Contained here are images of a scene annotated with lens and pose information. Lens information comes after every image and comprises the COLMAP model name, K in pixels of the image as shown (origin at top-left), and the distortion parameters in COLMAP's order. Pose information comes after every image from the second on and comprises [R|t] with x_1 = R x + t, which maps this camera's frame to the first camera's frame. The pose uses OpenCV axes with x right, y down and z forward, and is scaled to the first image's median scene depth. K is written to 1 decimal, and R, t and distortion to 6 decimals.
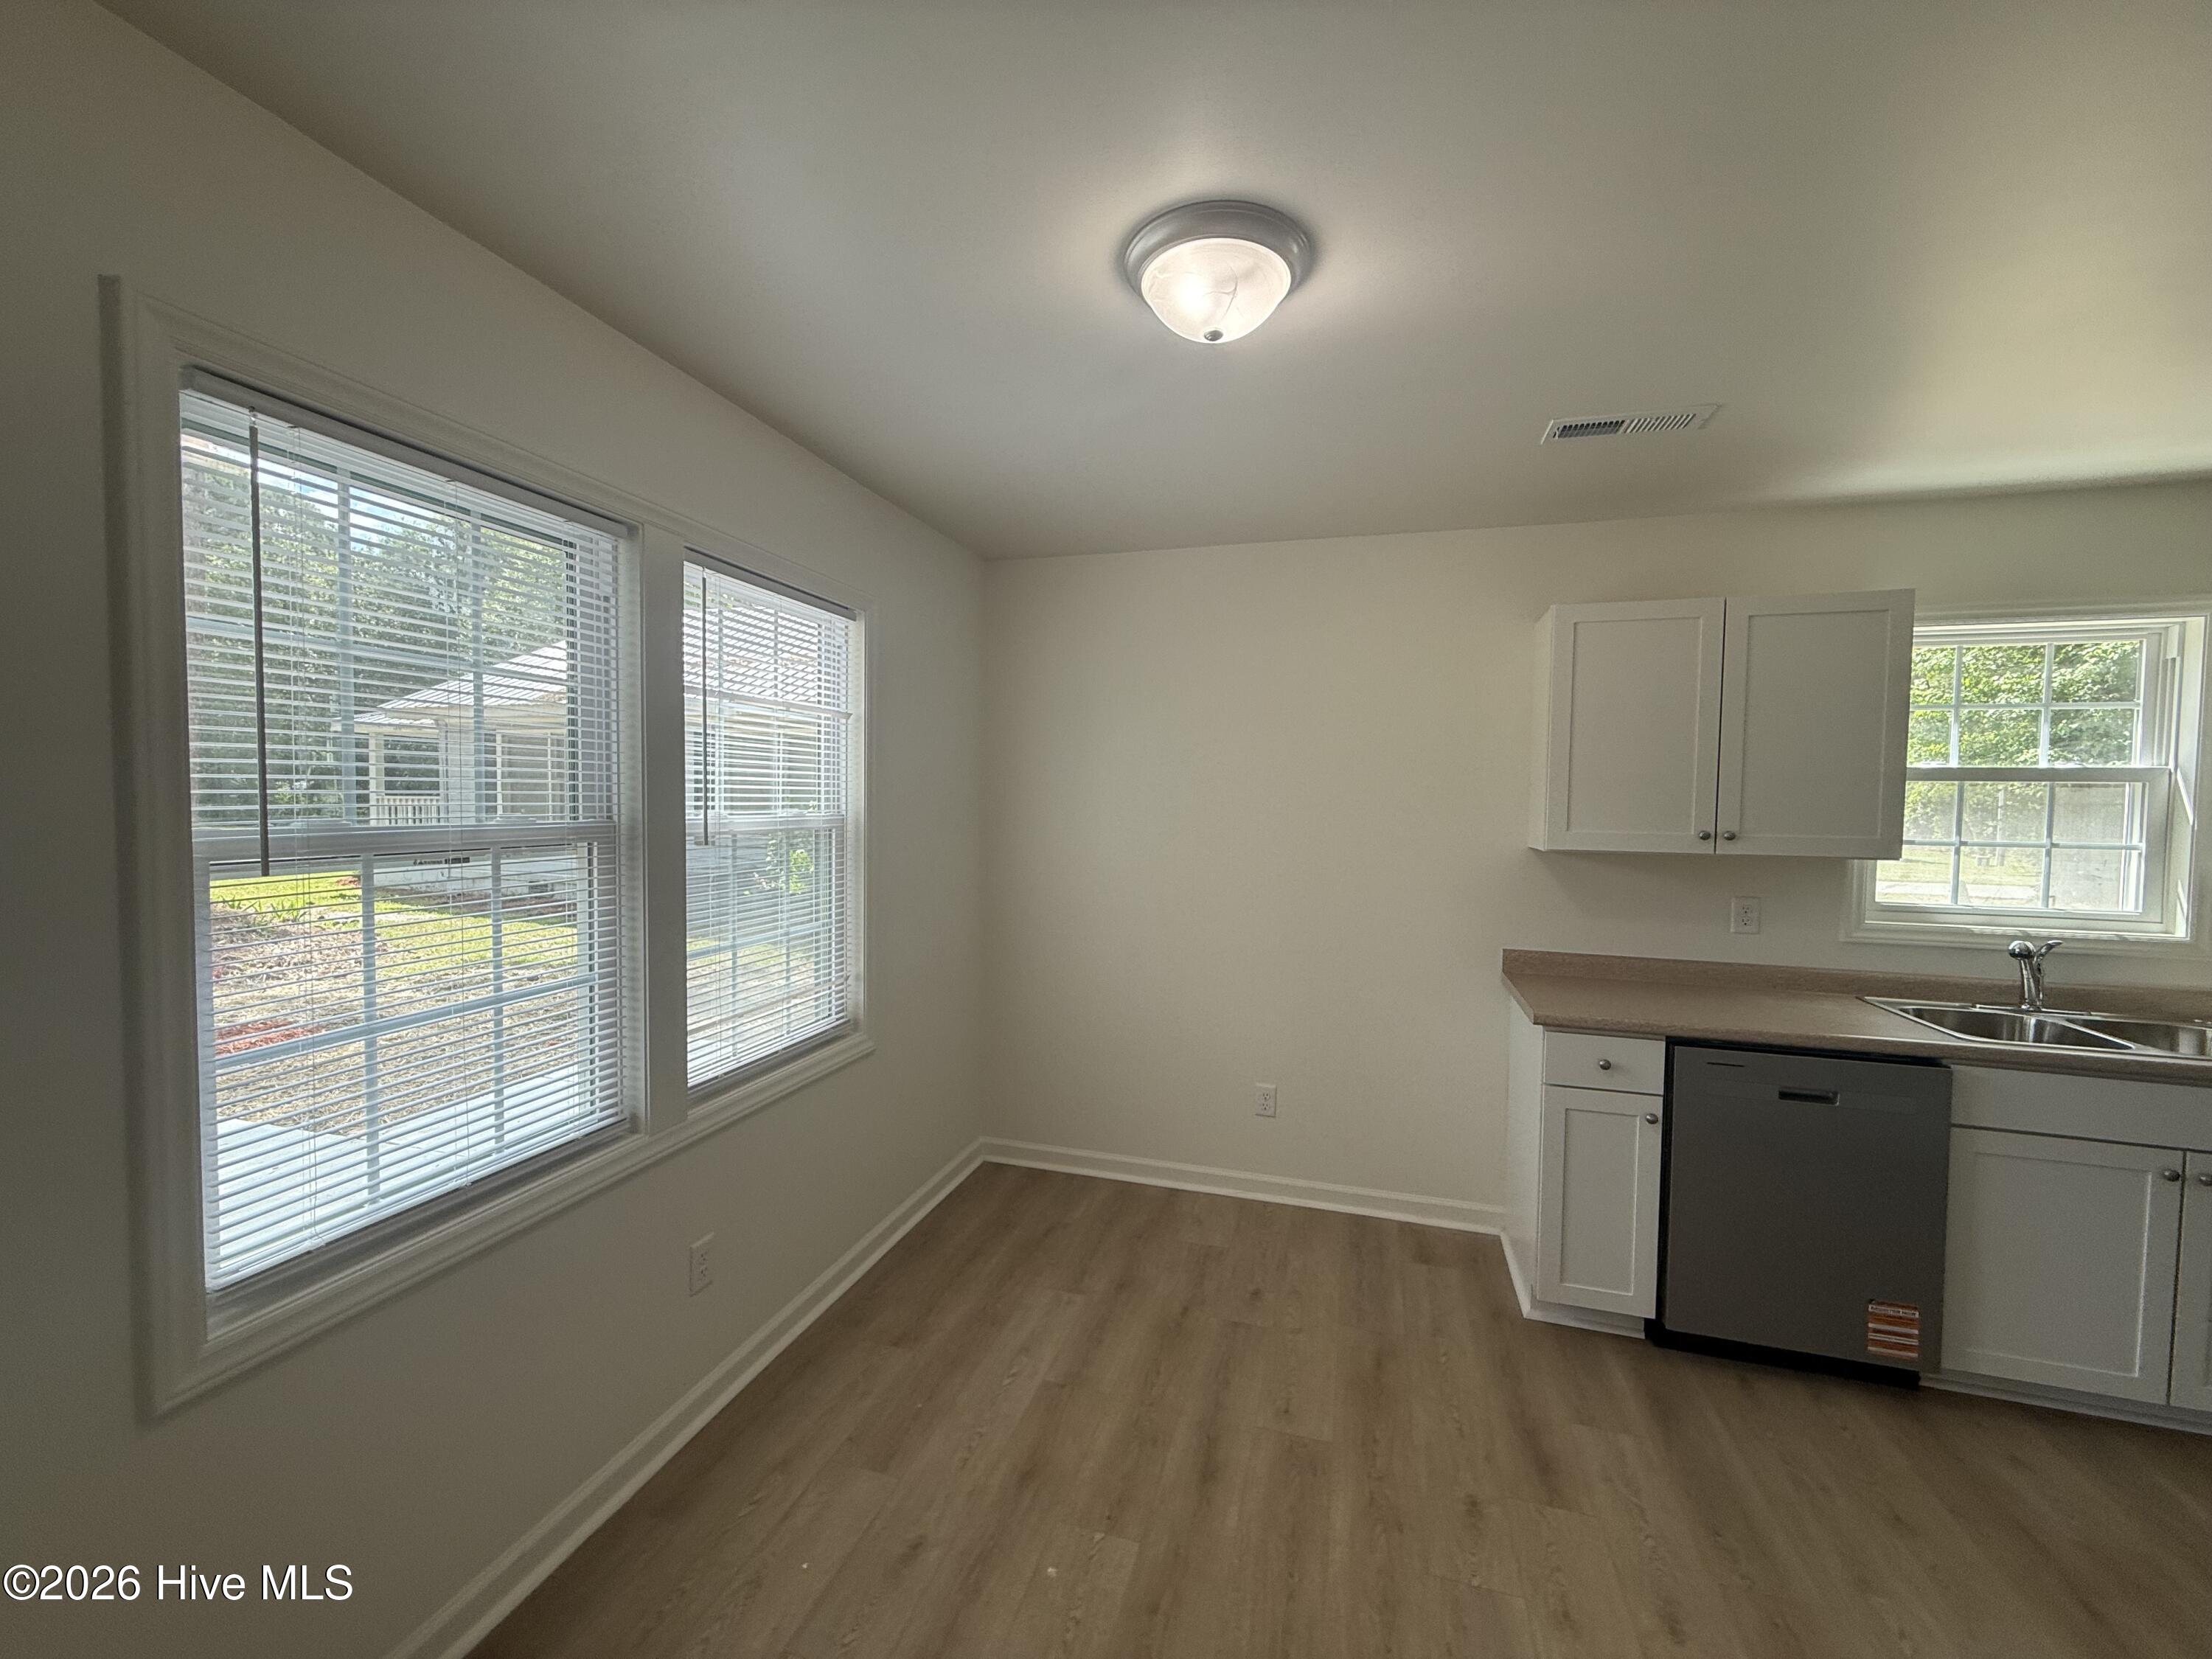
lens RADIAL K [[878.8, 0, 1106.7], [0, 878.8, 837.1], [0, 0, 1]] dist [-0.000115, 0.000027]
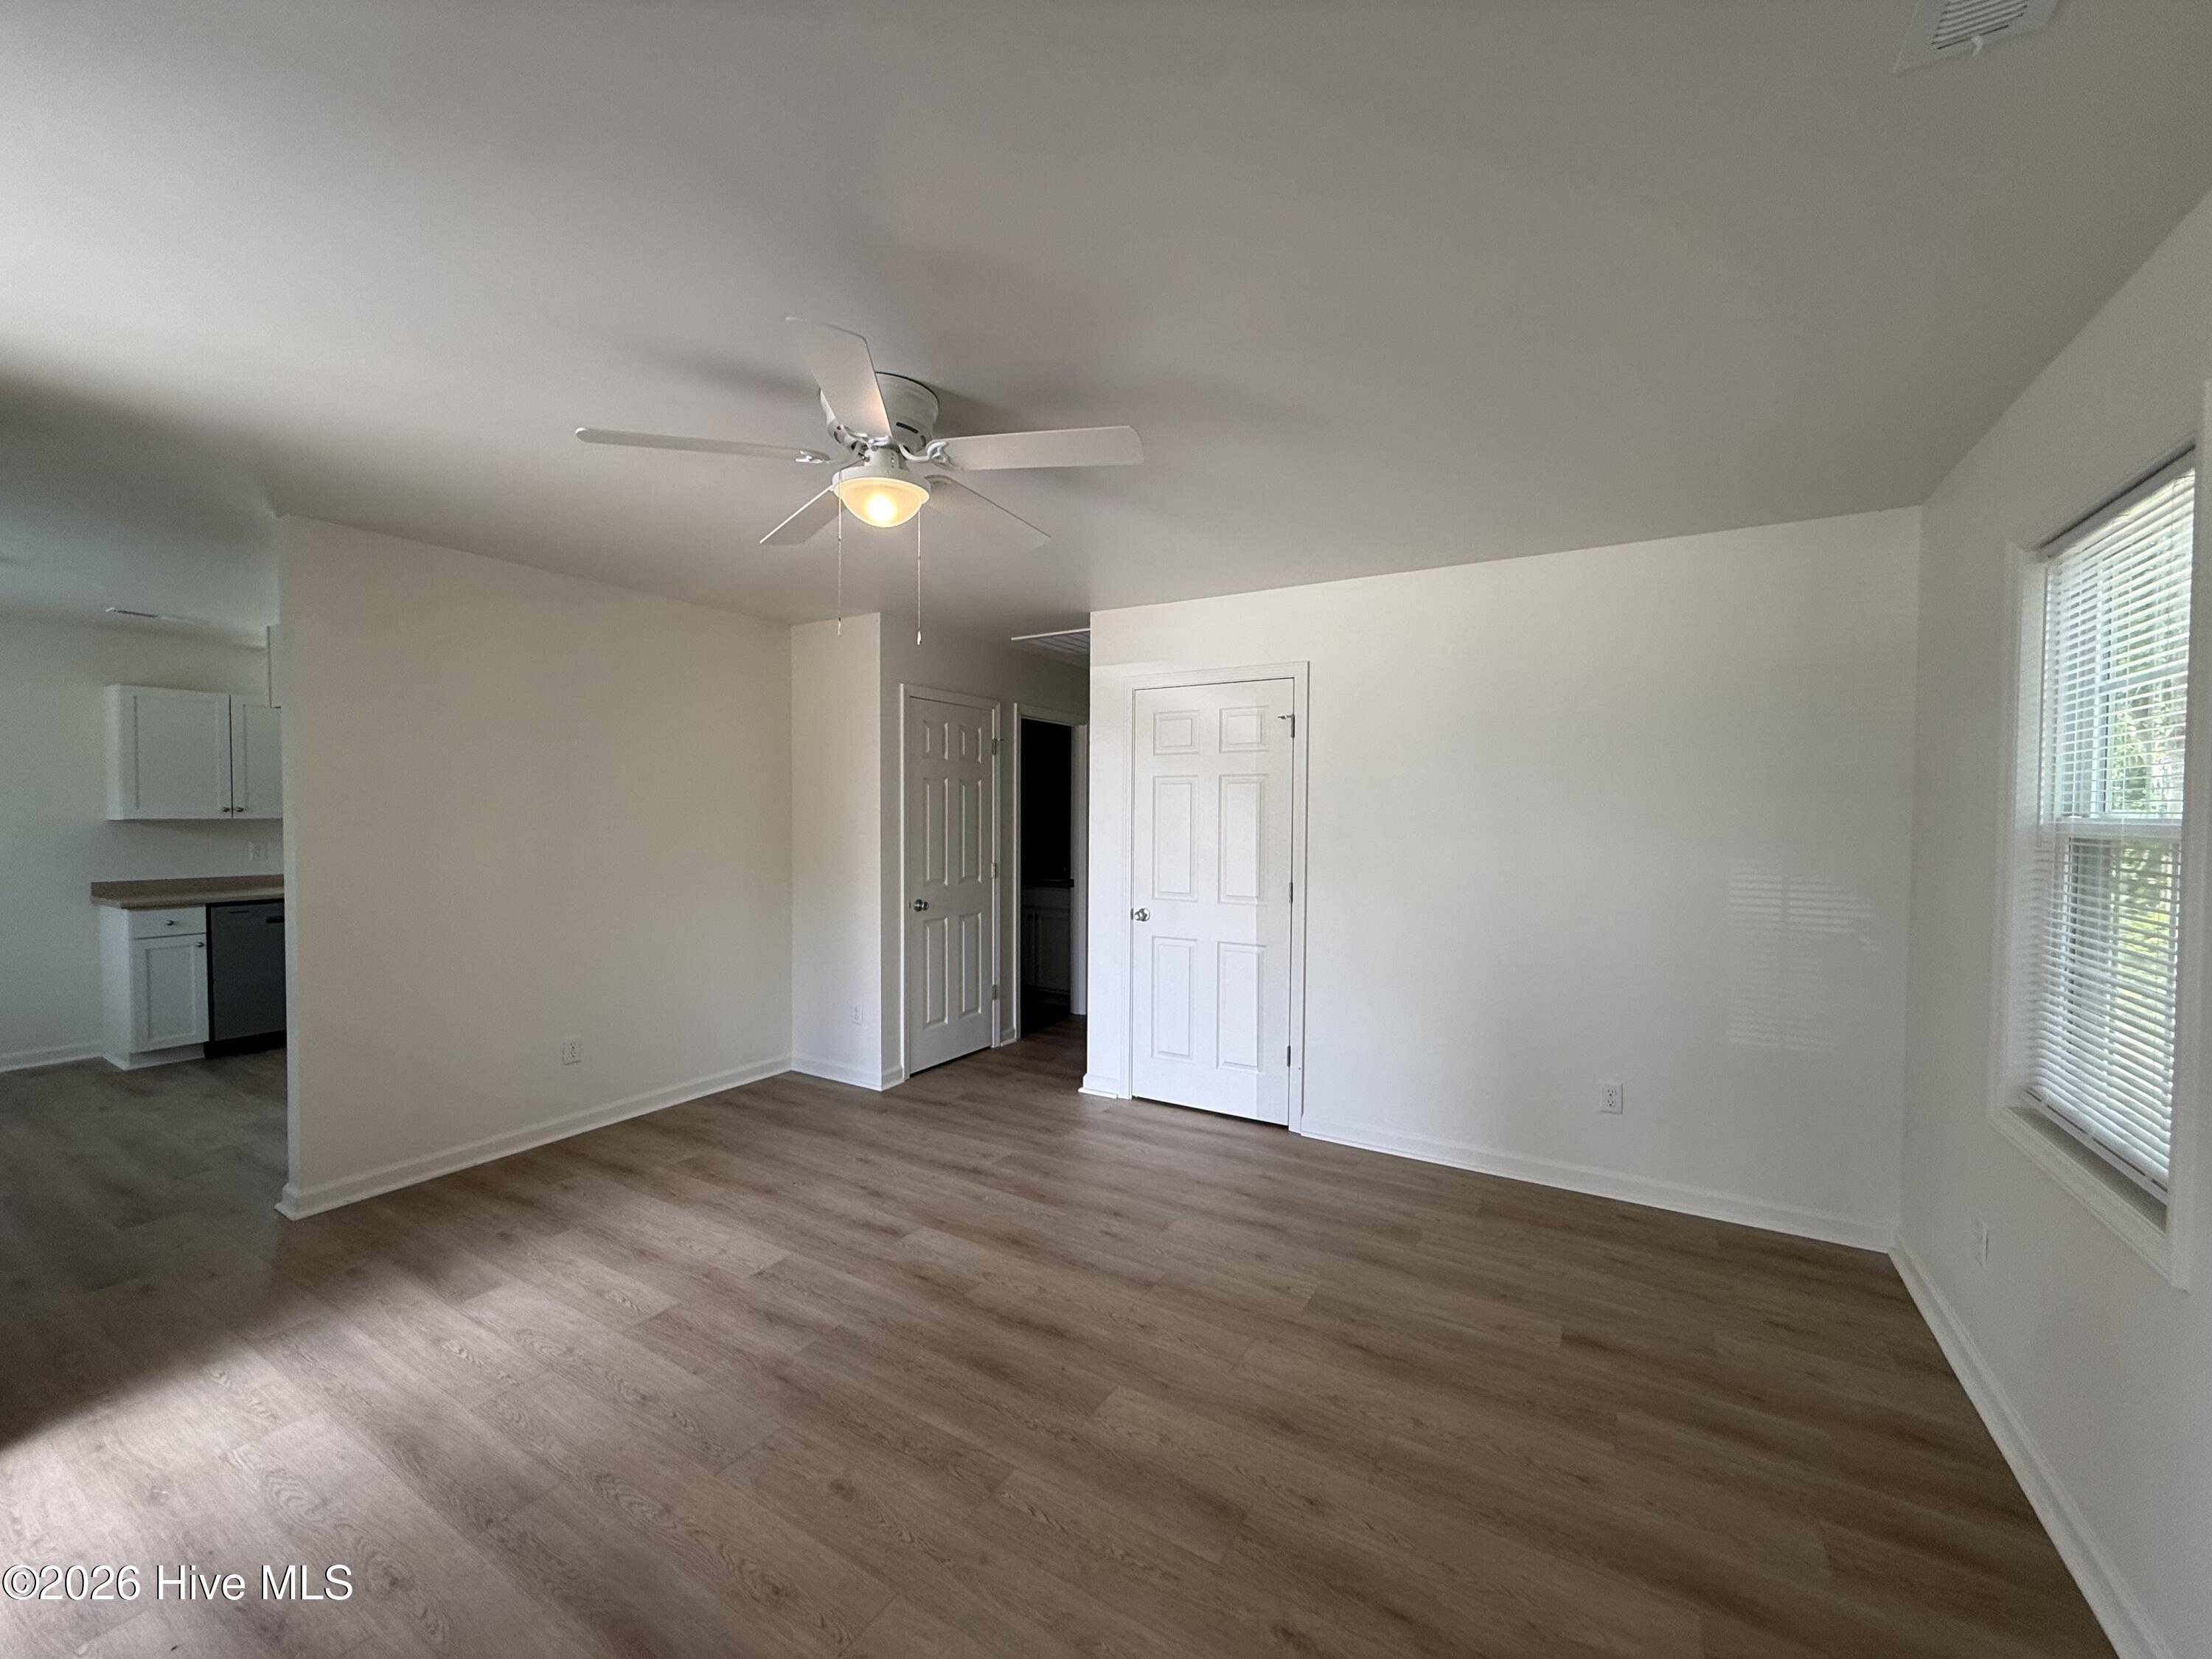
lens RADIAL K [[878.8, 0, 1110.3], [0, 878.8, 827.5], [0, 0, 1]] dist [-0.000115, 0.000027]
pose [[0.251533, -0.042476, 0.966916, -0.823204], [0.029916, 0.998900, 0.036098, 0.028690], [-0.967386, 0.019846, 0.252527, -1.586501]]
